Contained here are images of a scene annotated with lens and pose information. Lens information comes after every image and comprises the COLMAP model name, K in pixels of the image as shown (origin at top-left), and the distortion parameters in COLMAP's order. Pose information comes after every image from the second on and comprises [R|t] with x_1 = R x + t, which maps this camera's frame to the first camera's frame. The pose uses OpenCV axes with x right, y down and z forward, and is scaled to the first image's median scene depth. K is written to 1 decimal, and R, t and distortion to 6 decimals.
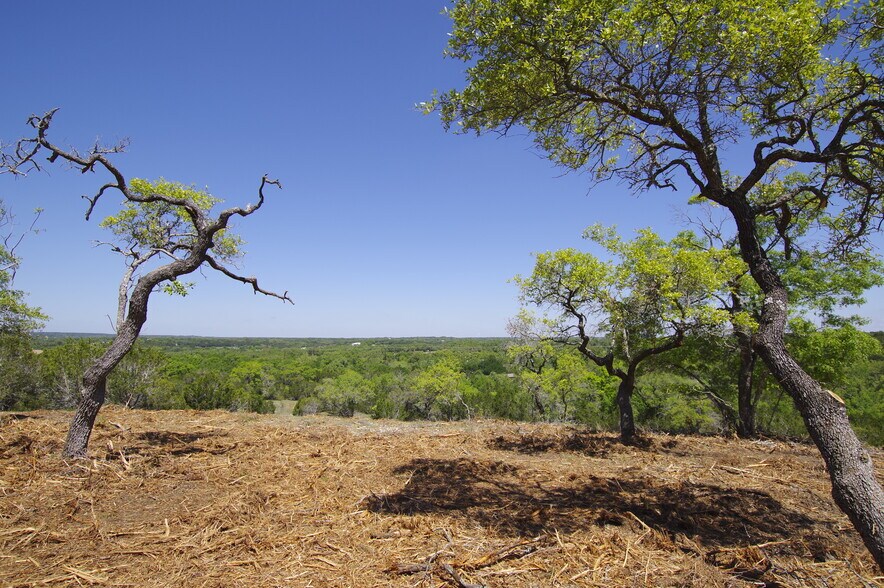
lens RADIAL K [[448.8, 0, 442.0], [0, 448.8, 294.0], [0, 0, 1]] dist [-0.030245, 0.000092]
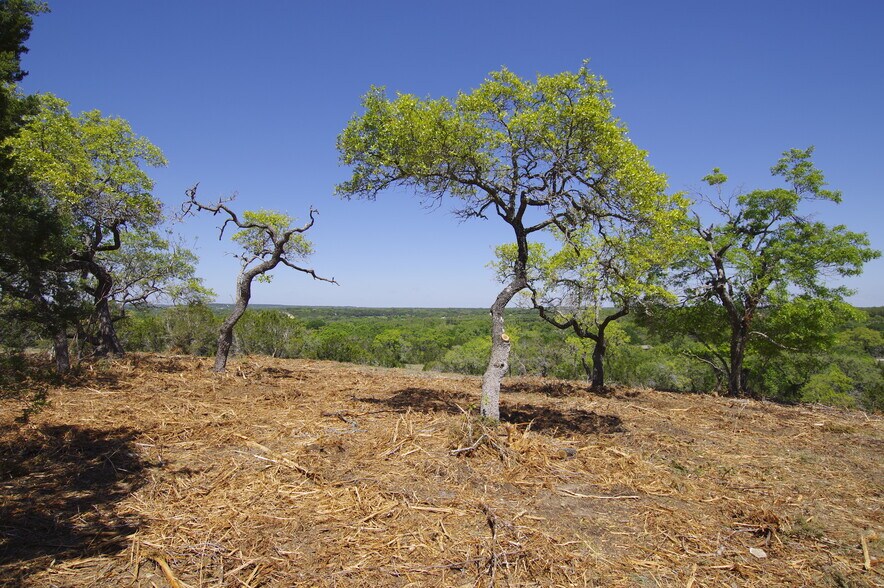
lens RADIAL K [[448.8, 0, 442.0], [0, 448.8, 294.0], [0, 0, 1]] dist [-0.030245, 0.000092]
pose [[0.953862, -0.008784, -0.300117, 0.538946], [0.028623, 0.997680, 0.061770, -0.037529], [0.298878, -0.067511, 0.951900, -0.416668]]
